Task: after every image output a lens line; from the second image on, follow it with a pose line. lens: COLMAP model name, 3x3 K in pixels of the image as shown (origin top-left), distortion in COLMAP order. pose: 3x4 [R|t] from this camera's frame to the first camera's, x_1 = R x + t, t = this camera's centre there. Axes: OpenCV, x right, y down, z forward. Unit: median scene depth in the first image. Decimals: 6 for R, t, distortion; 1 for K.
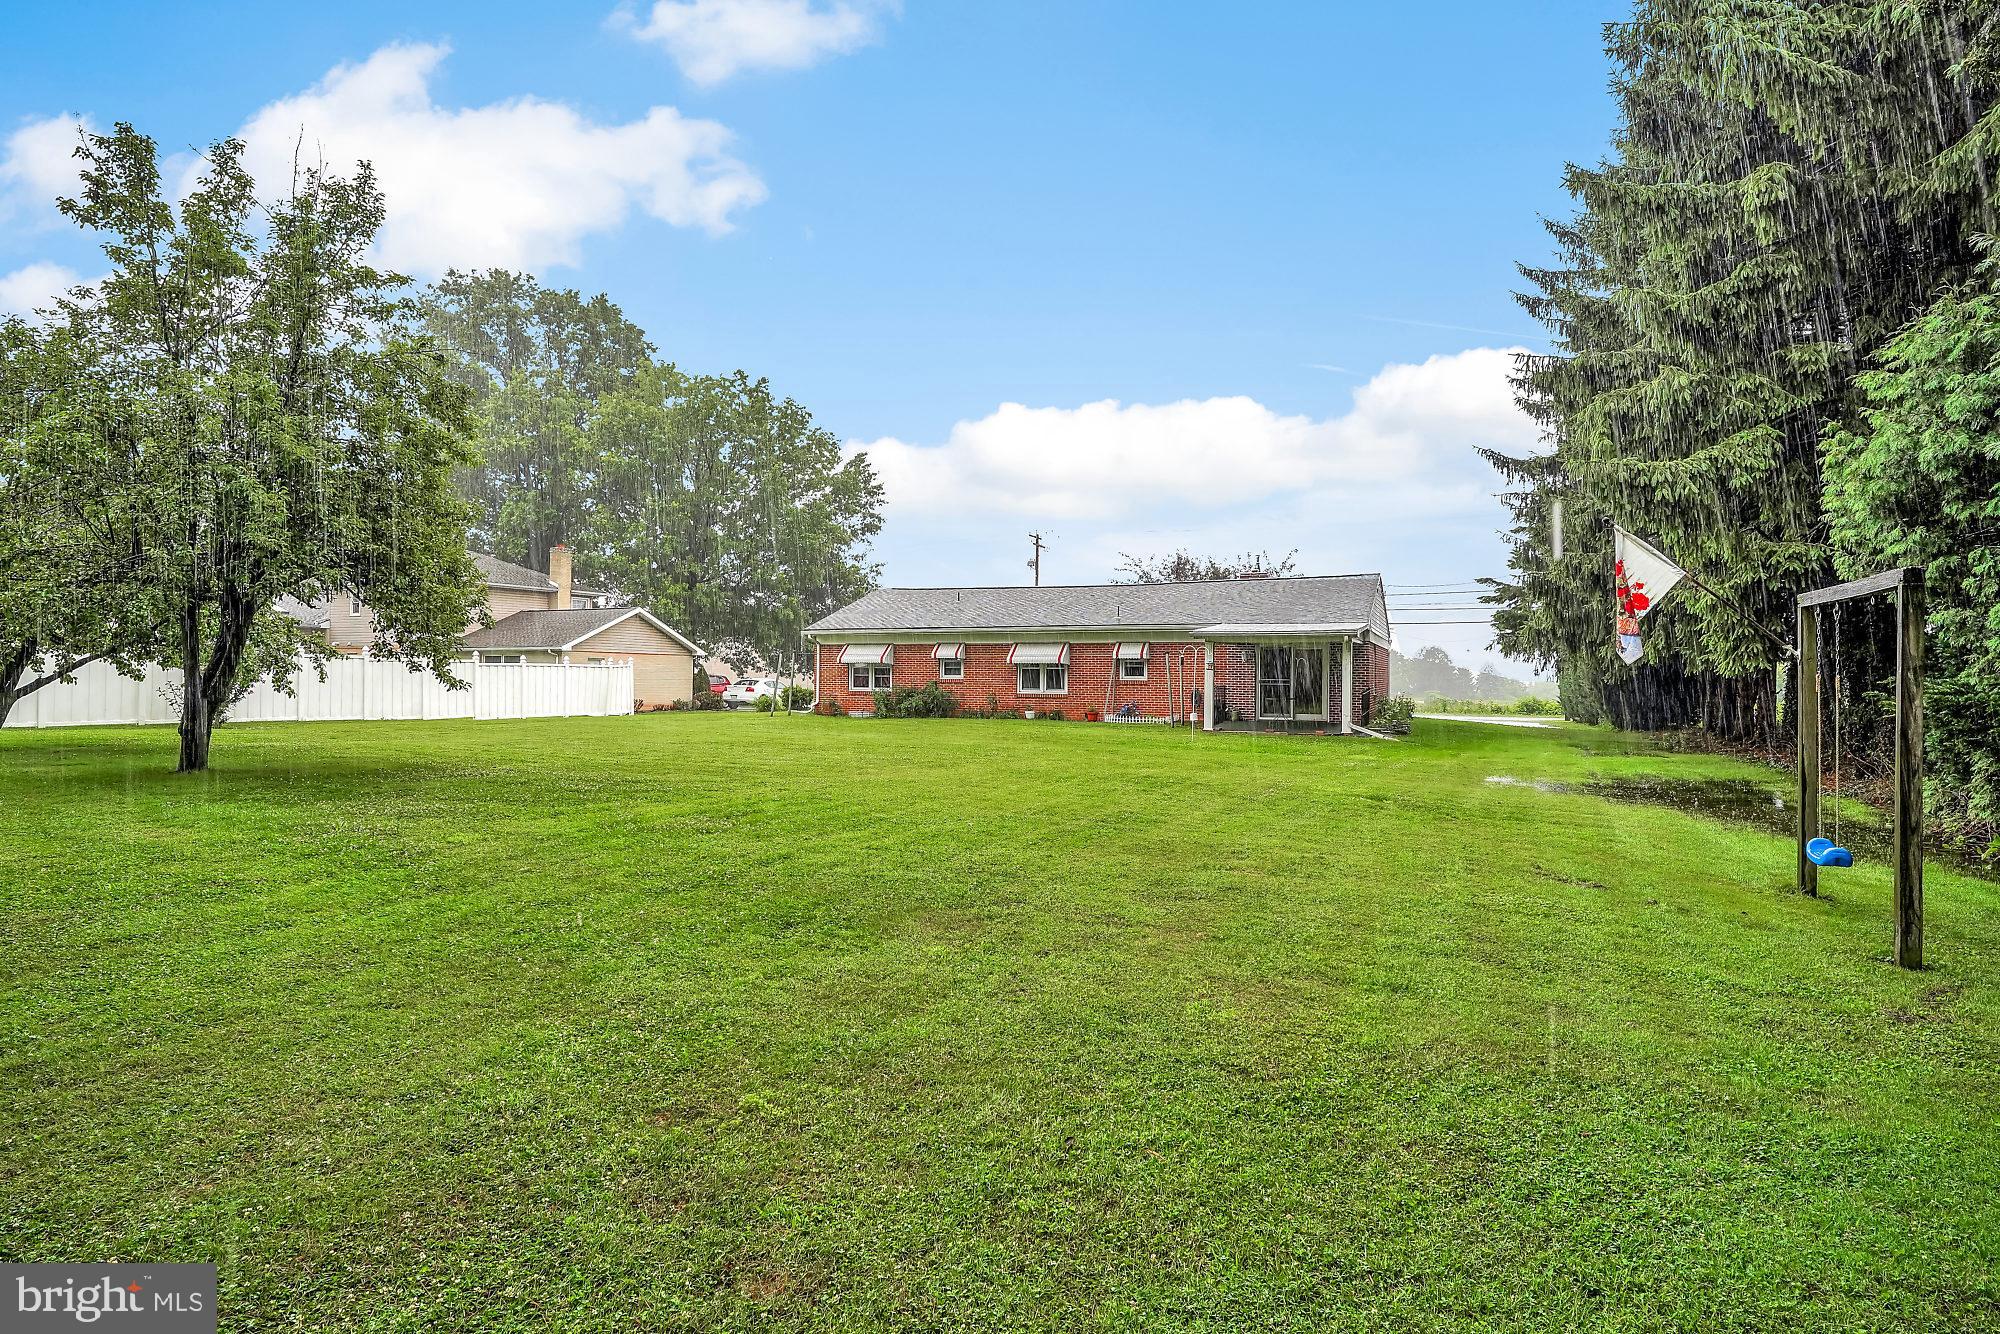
lens RADIAL K [[1040.2, 0, 1002.2], [0, 1040.2, 661.6], [0, 0, 1]] dist [0.003518, 0.001504]
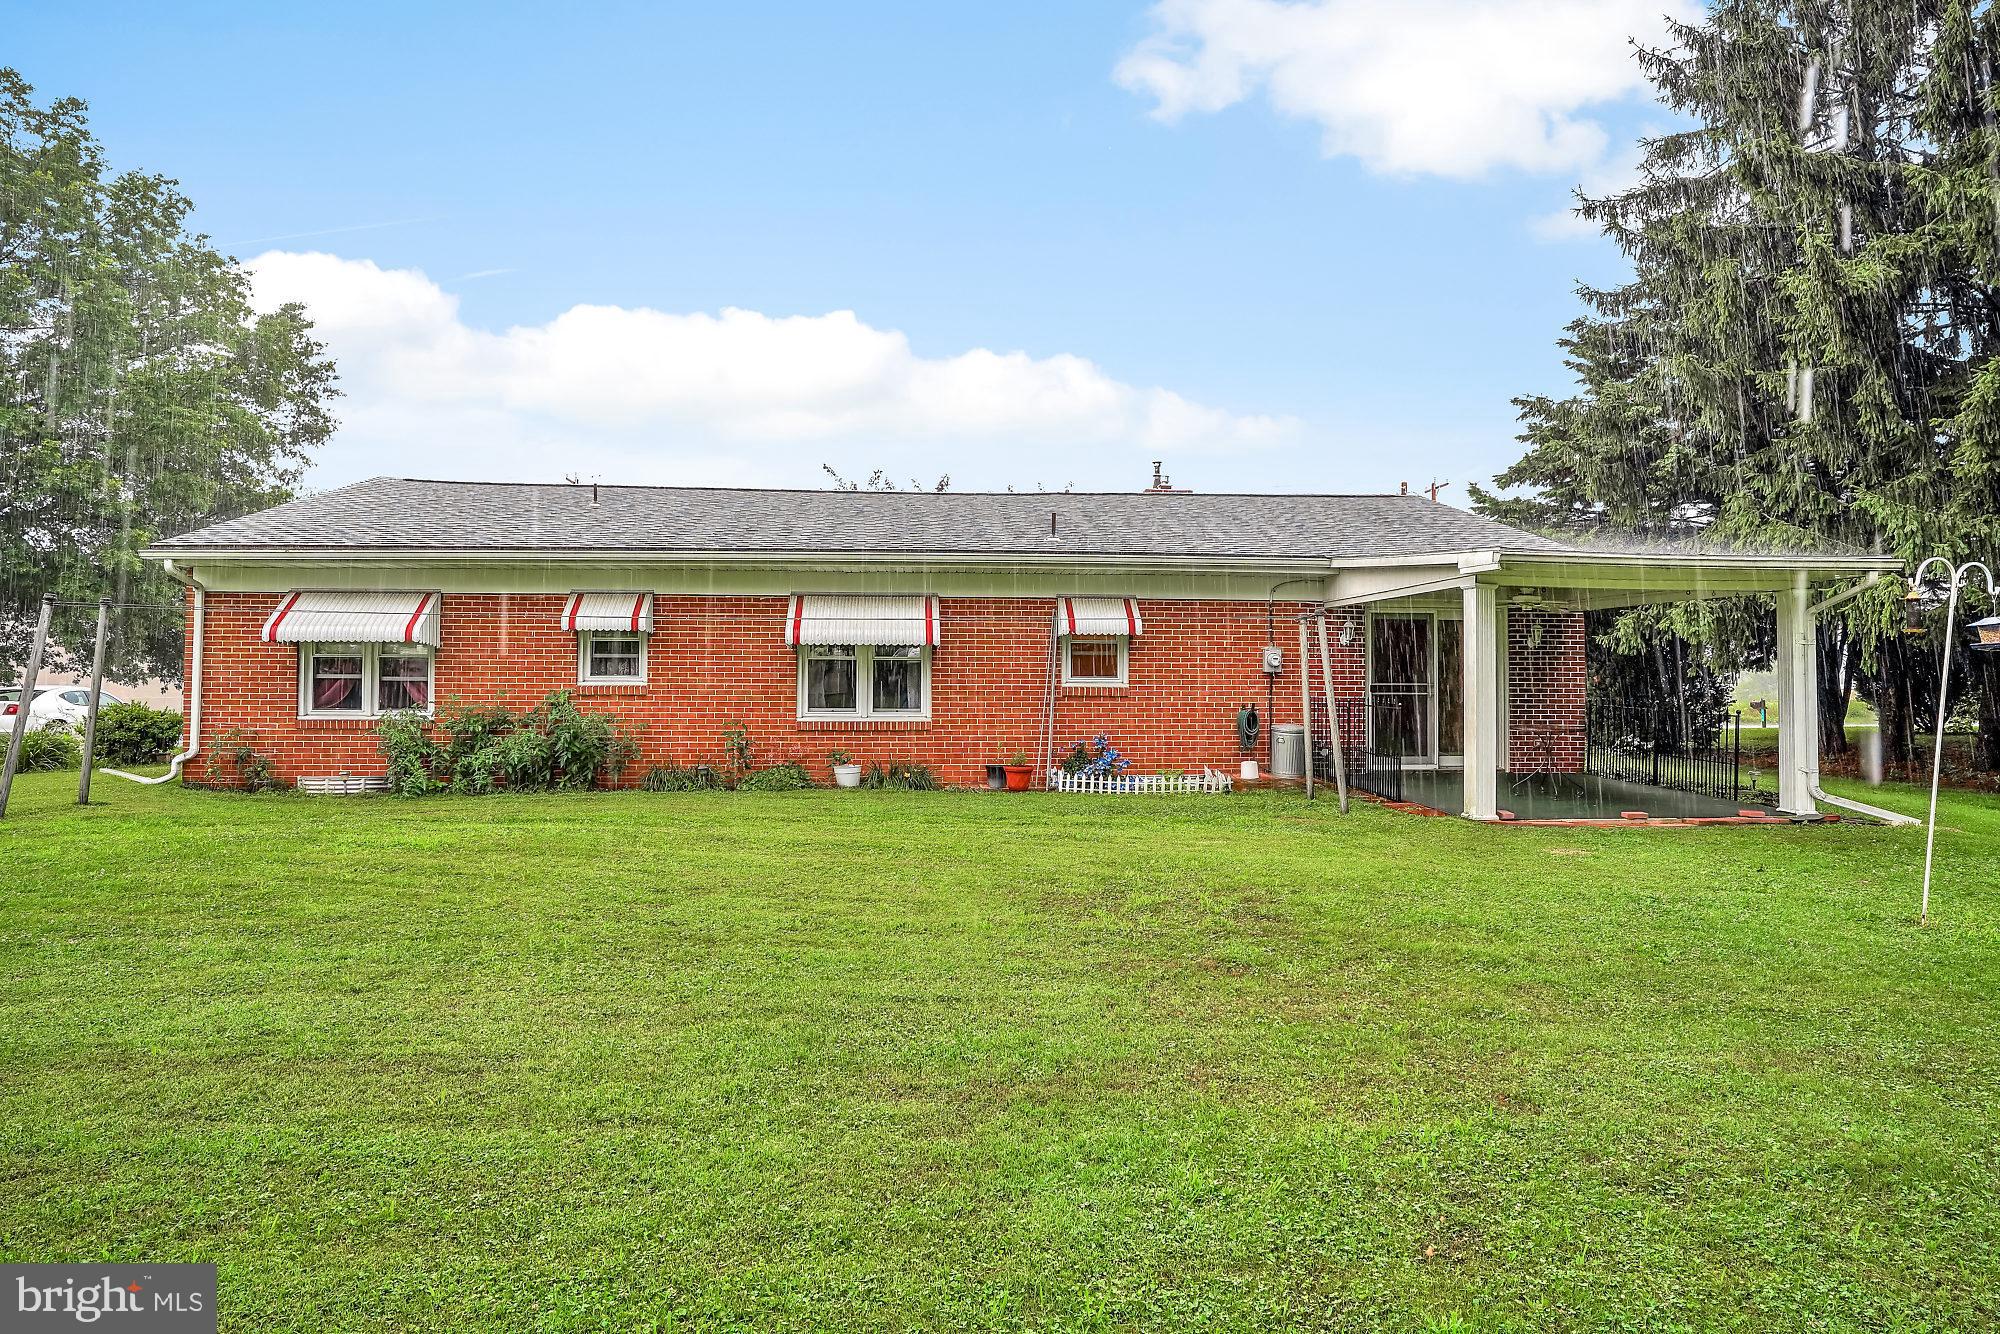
lens RADIAL K [[1133.2, 0, 997.5], [0, 1133.2, 648.6], [0, 0, 1]] dist [0.005733, 0.003079]
pose [[0.906798, 0.009638, 0.421456, -0.094424], [-0.003435, 0.999874, -0.015474, 0.008660], [-0.421552, 0.012584, 0.906717, 0.542077]]
